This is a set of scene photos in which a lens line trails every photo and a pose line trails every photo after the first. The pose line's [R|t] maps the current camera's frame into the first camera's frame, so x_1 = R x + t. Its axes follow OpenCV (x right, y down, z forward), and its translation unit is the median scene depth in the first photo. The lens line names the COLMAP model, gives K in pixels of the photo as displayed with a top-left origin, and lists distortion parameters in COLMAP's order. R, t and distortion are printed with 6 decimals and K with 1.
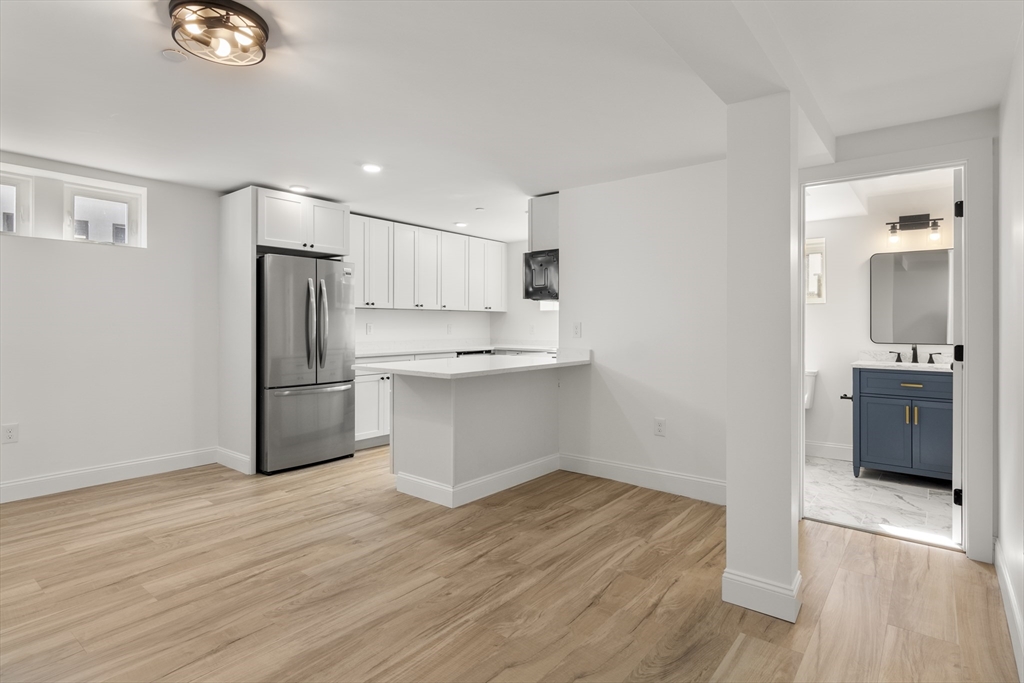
lens RADIAL K [[530.3, 0, 513.6], [0, 530.3, 325.6], [0, 0, 1]] dist [0.004336, -0.000387]
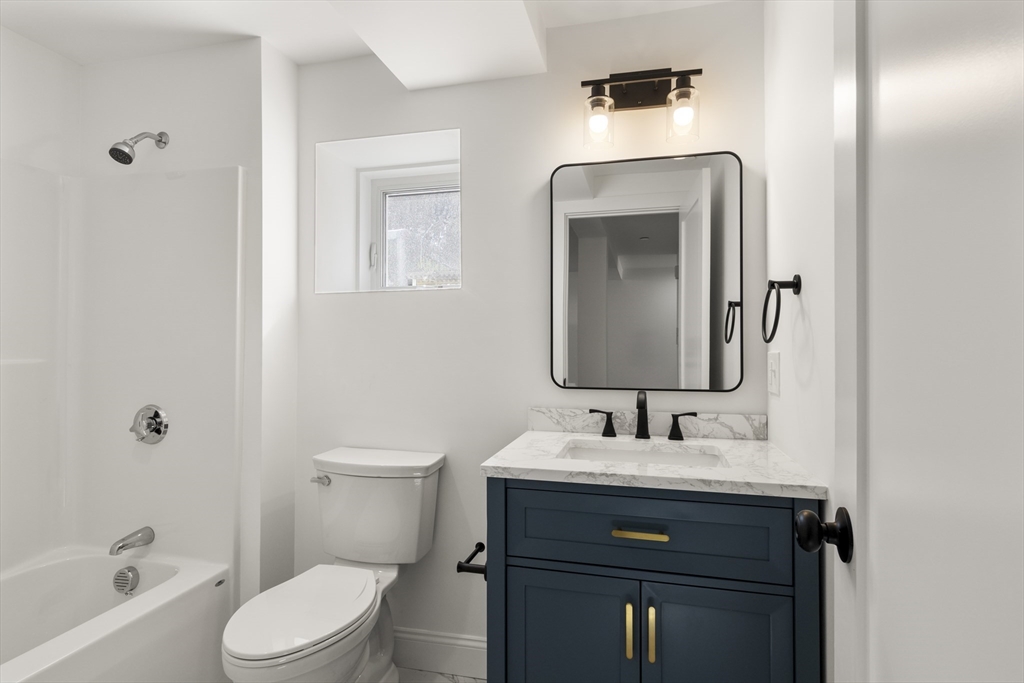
lens RADIAL K [[530.3, 0, 512.6], [0, 530.3, 342.9], [0, 0, 1]] dist [0.004336, -0.000387]
pose [[0.906790, 0.002643, 0.421574, 0.506461], [-0.000086, 0.999981, -0.006084, 0.002101], [-0.421582, 0.005481, 0.906774, 0.689981]]
